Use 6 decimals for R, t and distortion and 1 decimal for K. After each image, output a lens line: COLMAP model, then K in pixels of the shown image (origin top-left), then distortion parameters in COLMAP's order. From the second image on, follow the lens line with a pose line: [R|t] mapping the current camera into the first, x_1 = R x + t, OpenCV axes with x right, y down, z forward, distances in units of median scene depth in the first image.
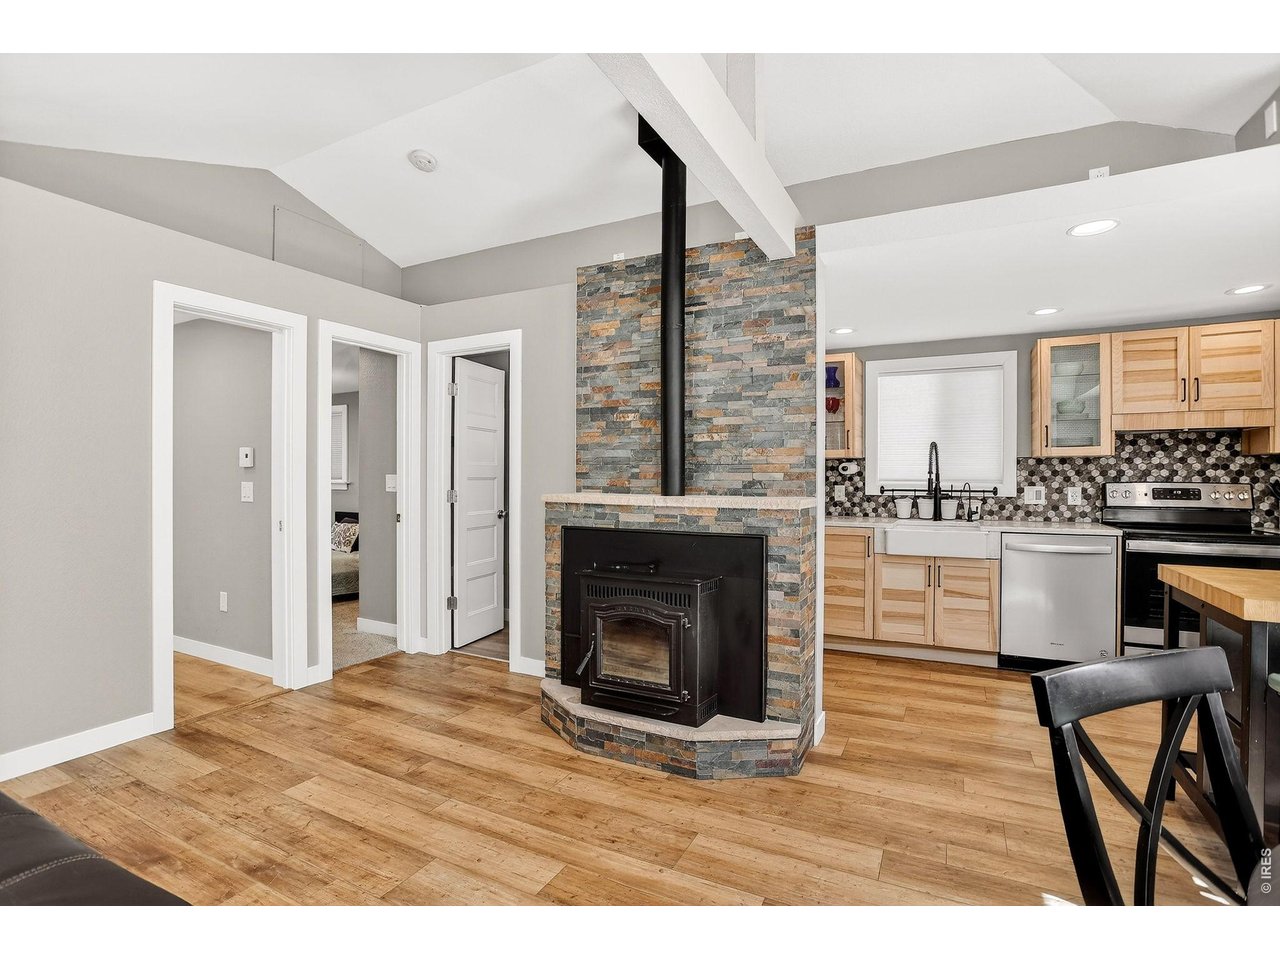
lens RADIAL K [[627.9, 0, 627.0], [0, 627.9, 481.3], [0, 0, 1]] dist [-0.066892, 0.025289]
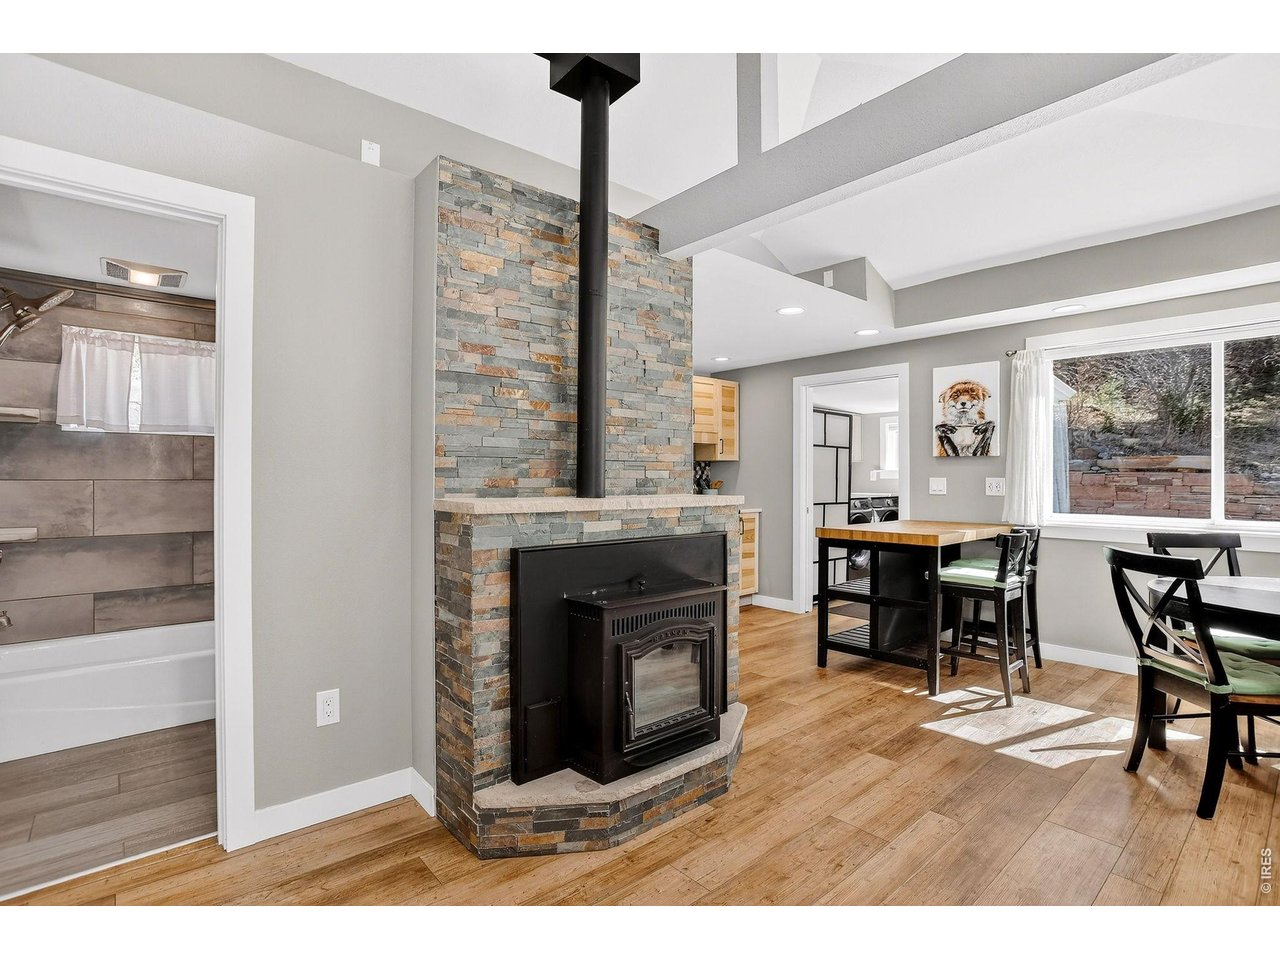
lens RADIAL K [[627.9, 0, 628.0], [0, 627.9, 479.1], [0, 0, 1]] dist [-0.066892, 0.025289]
pose [[0.370187, -0.006750, 0.928933, -0.577521], [0.006812, 0.999966, 0.004552, -0.003906], [-0.928932, 0.004643, 0.370220, 0.552306]]
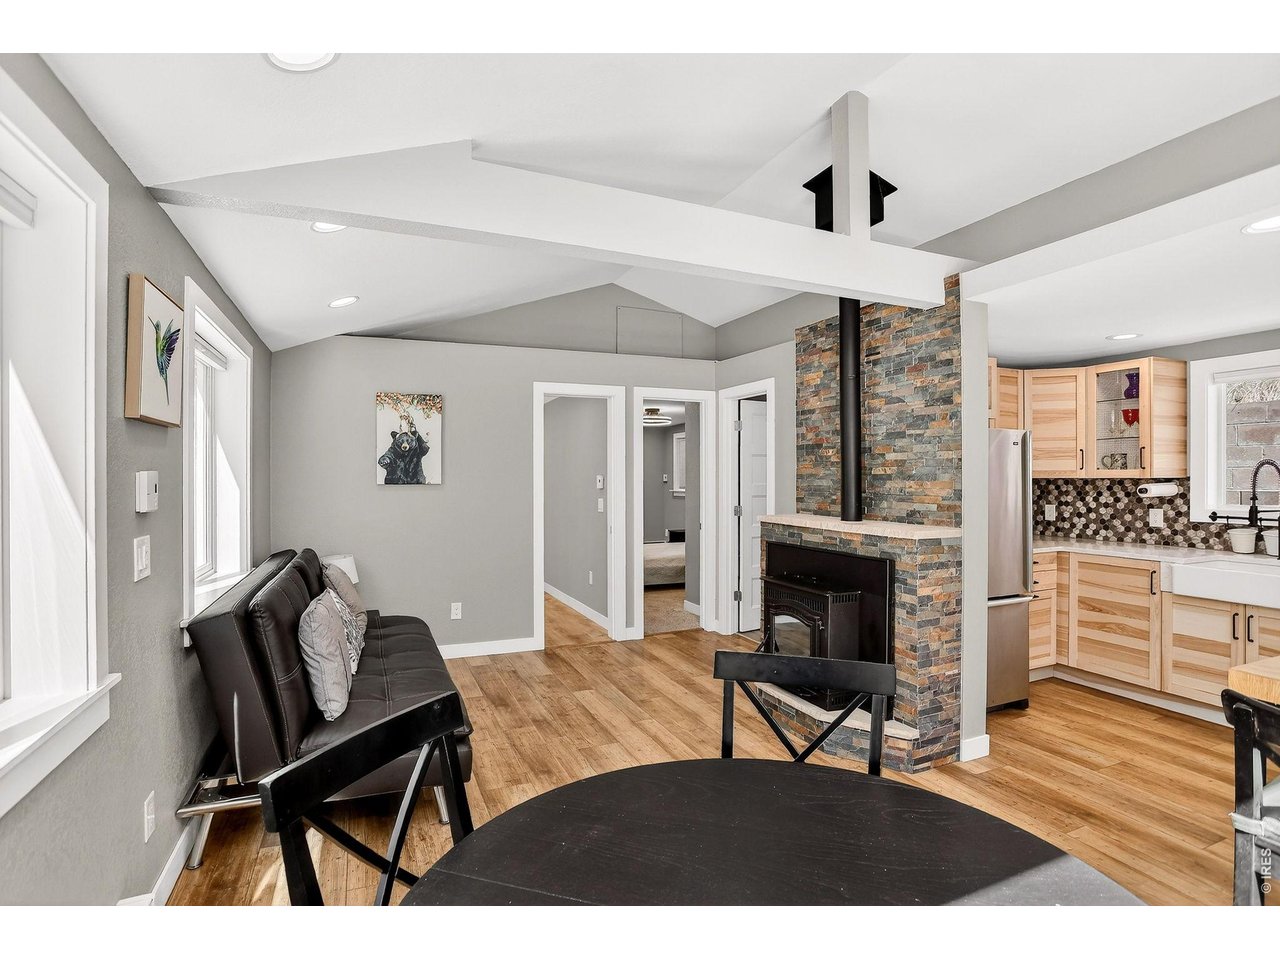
lens RADIAL K [[627.9, 0, 615.0], [0, 627.9, 478.3], [0, 0, 1]] dist [-0.066892, 0.025289]
pose [[0.763799, -0.003826, -0.645443, 0.415371], [0.001451, 0.999990, -0.004211, -0.044435], [0.645453, 0.002280, 0.763797, -0.150305]]
